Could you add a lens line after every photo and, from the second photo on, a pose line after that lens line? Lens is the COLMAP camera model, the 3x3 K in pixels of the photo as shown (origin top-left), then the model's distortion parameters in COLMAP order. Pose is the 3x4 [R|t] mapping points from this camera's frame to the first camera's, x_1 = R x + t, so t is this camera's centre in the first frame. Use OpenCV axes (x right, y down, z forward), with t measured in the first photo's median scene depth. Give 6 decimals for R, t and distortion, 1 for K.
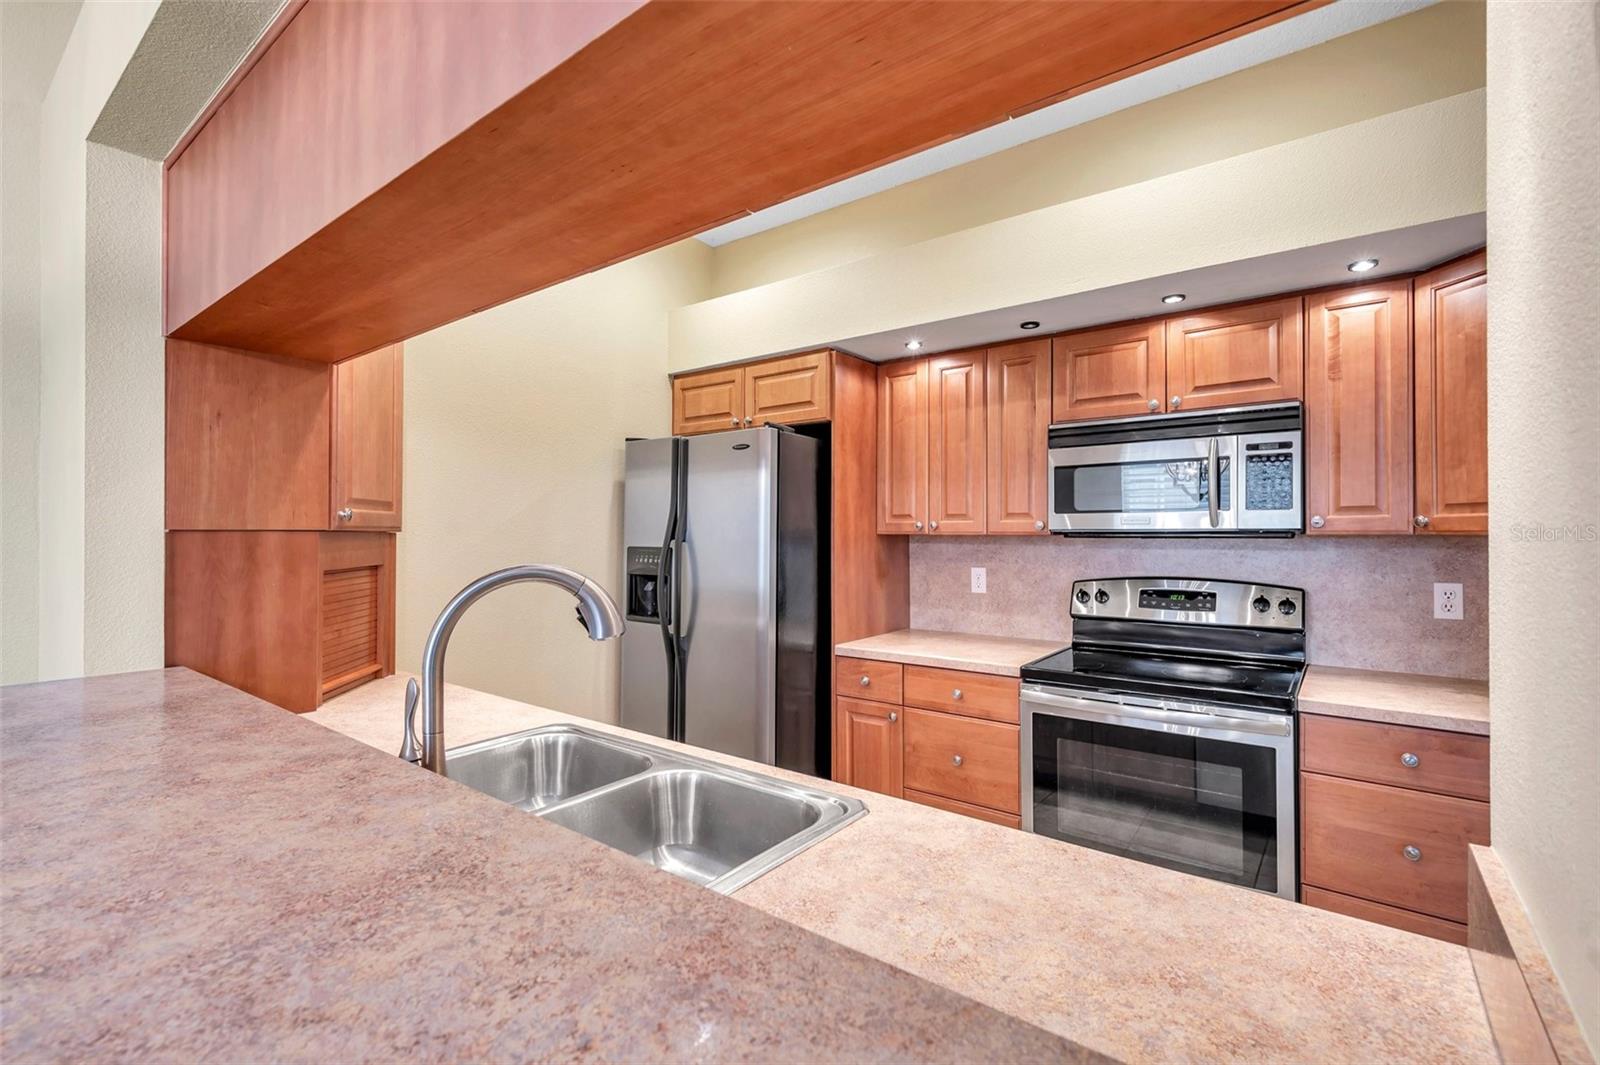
lens RADIAL K [[715.1, 0, 799.1], [0, 715.1, 529.1], [0, 0, 1]] dist [0.000560, 0.000306]
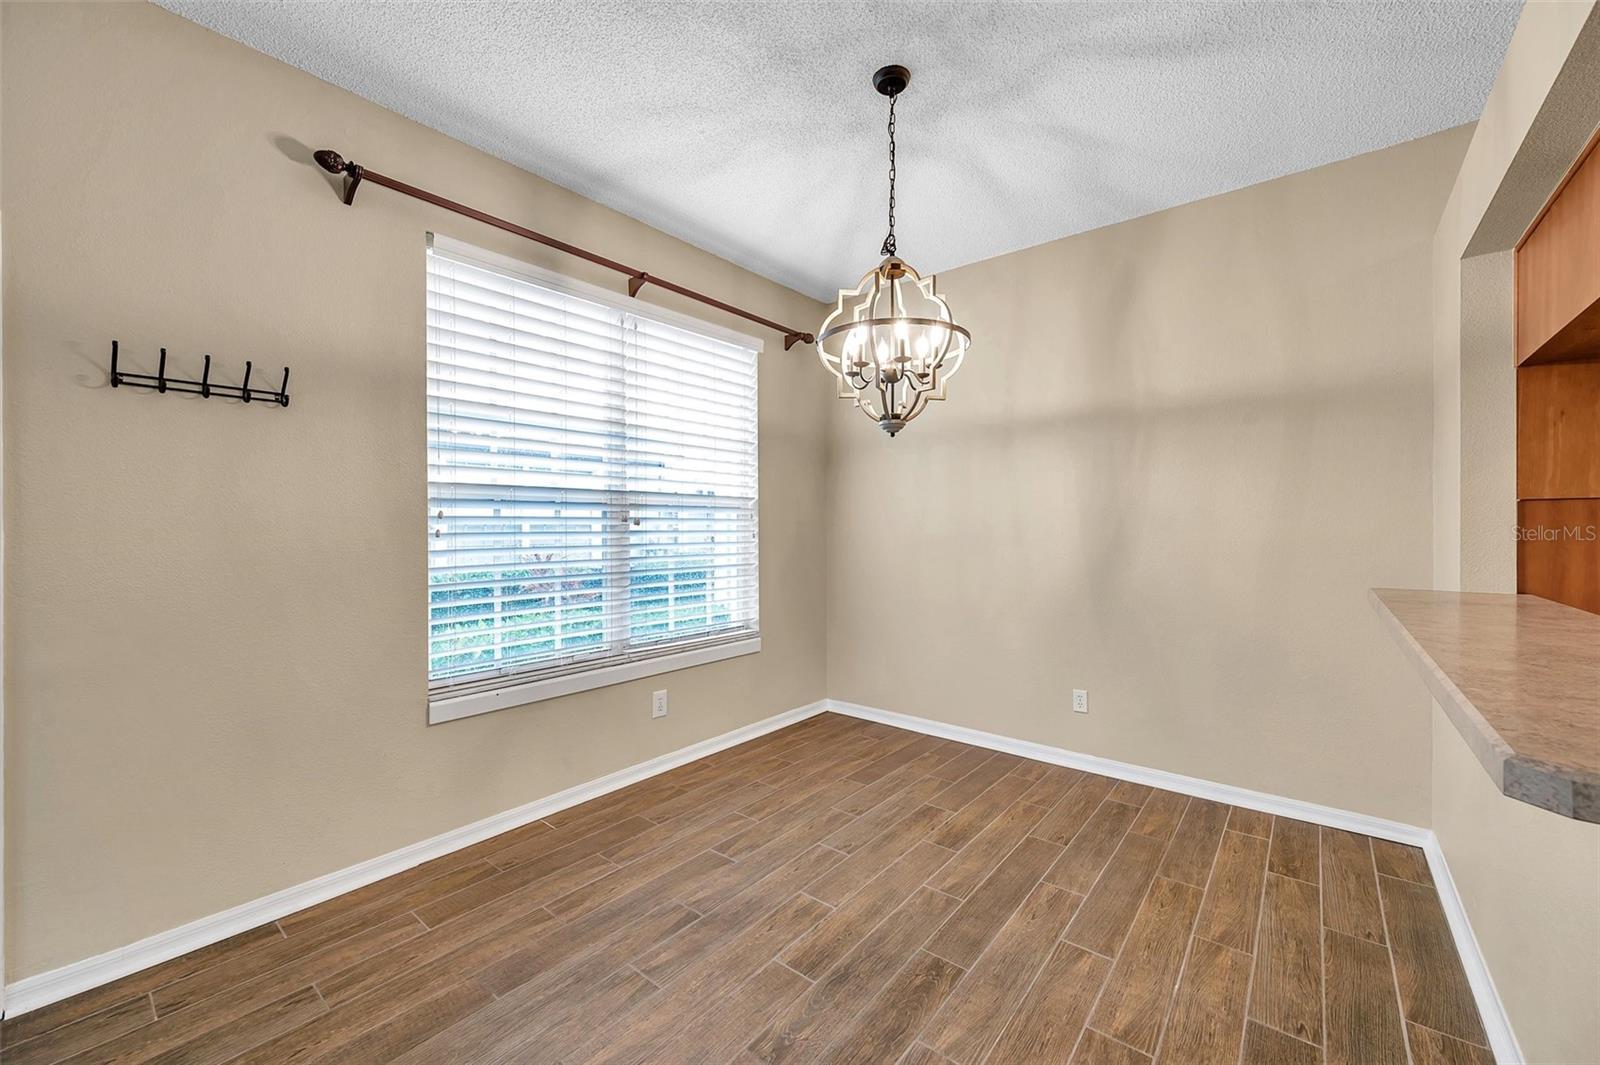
lens RADIAL K [[629.8, 0, 799.2], [0, 629.8, 530.4], [0, 0, 1]] dist [-0.000711, -0.000375]
pose [[-0.033694, 0.002124, -0.999430, 0.247269], [0.006778, 0.999975, 0.001897, 0.028656], [0.999409, -0.006710, -0.033708, -0.233536]]
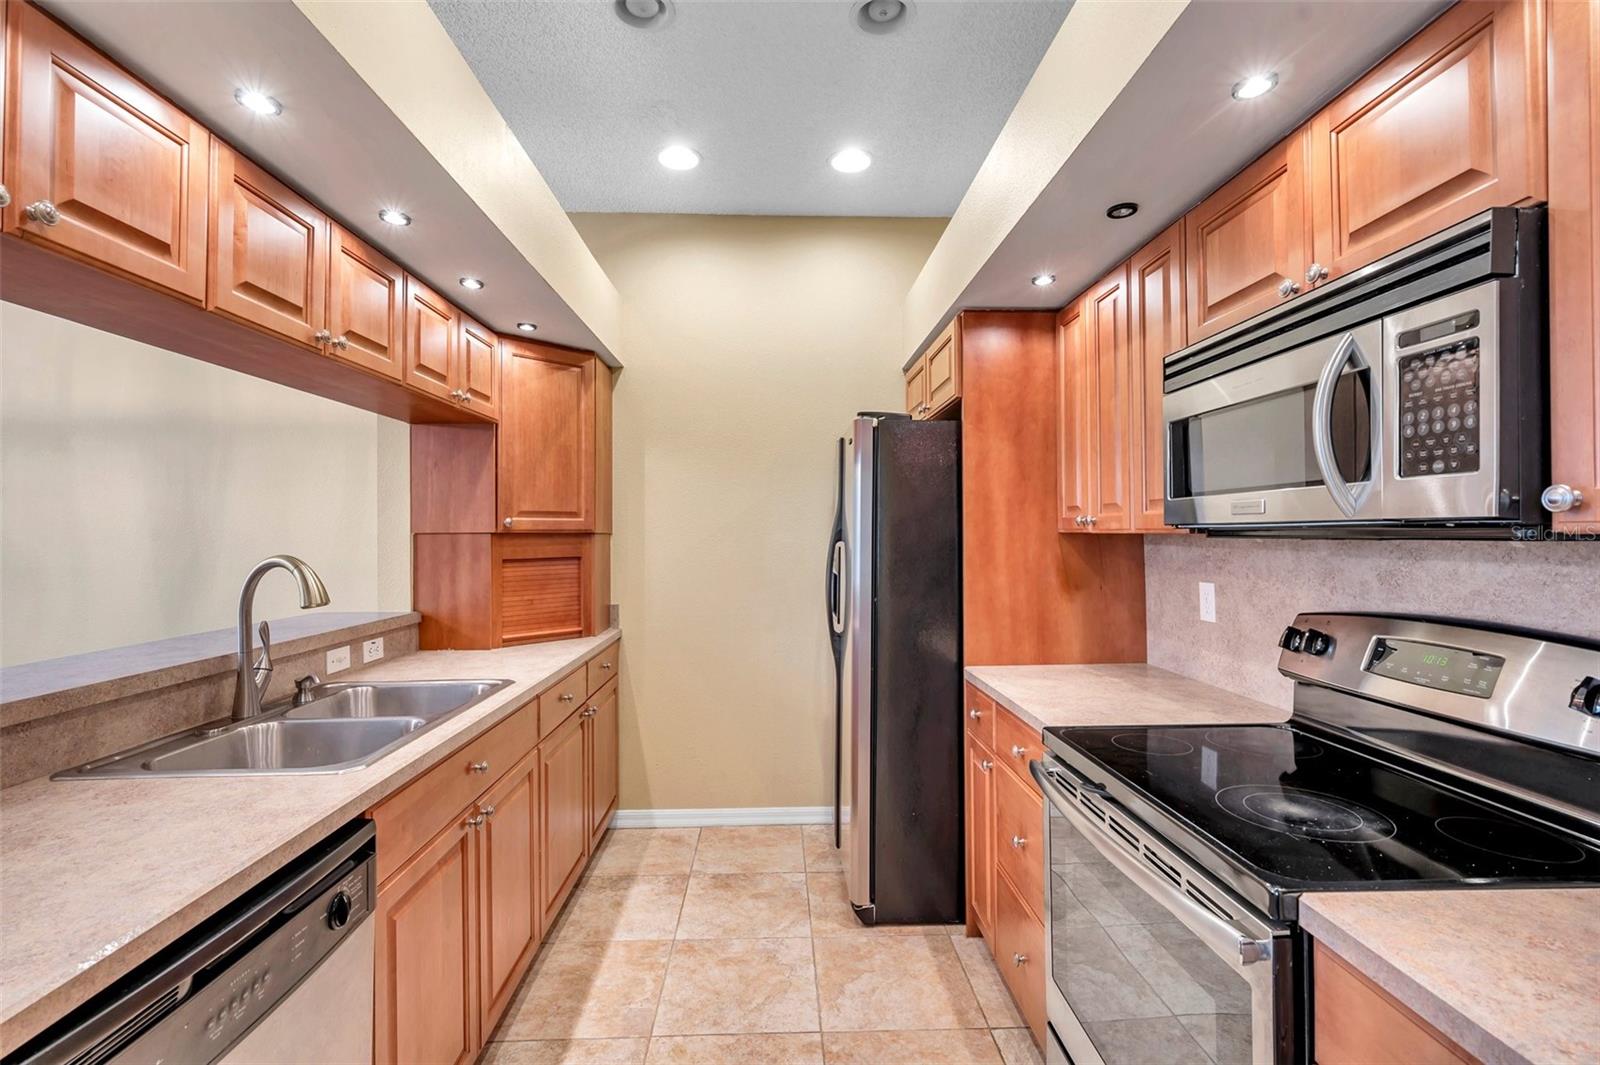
lens RADIAL K [[717.2, 0, 799.5], [0, 717.2, 529.7], [0, 0, 1]] dist [0.000276, -0.000207]
pose [[0.638421, -0.007184, -0.769654, 0.608903], [0.010637, 0.999943, -0.000510, 0.001984], [0.769614, -0.007861, 0.638461, 0.341478]]
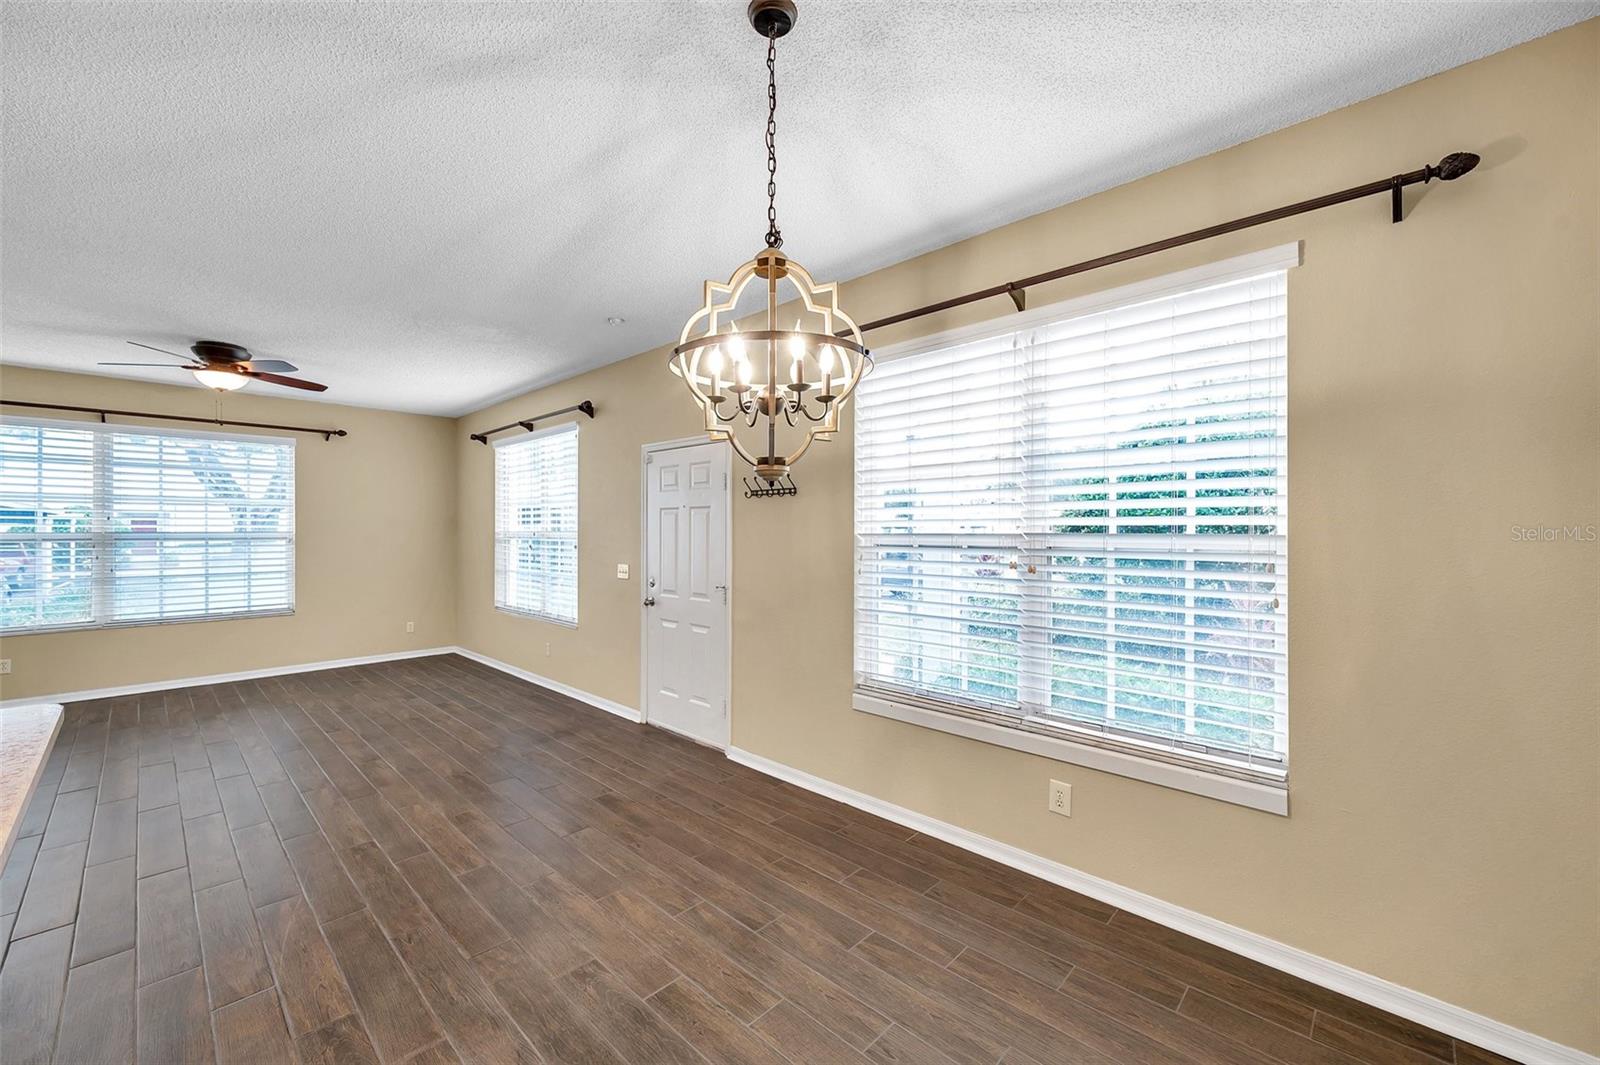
lens RADIAL K [[631.6, 0, 800.6], [0, 631.6, 531.1], [0, 0, 1]] dist [-0.003658, -0.000450]
pose [[-0.994654, -0.002619, 0.103227, -0.656041], [-0.002895, 0.999993, -0.002522, -0.044654], [-0.103220, -0.002807, -0.994655, 0.464698]]
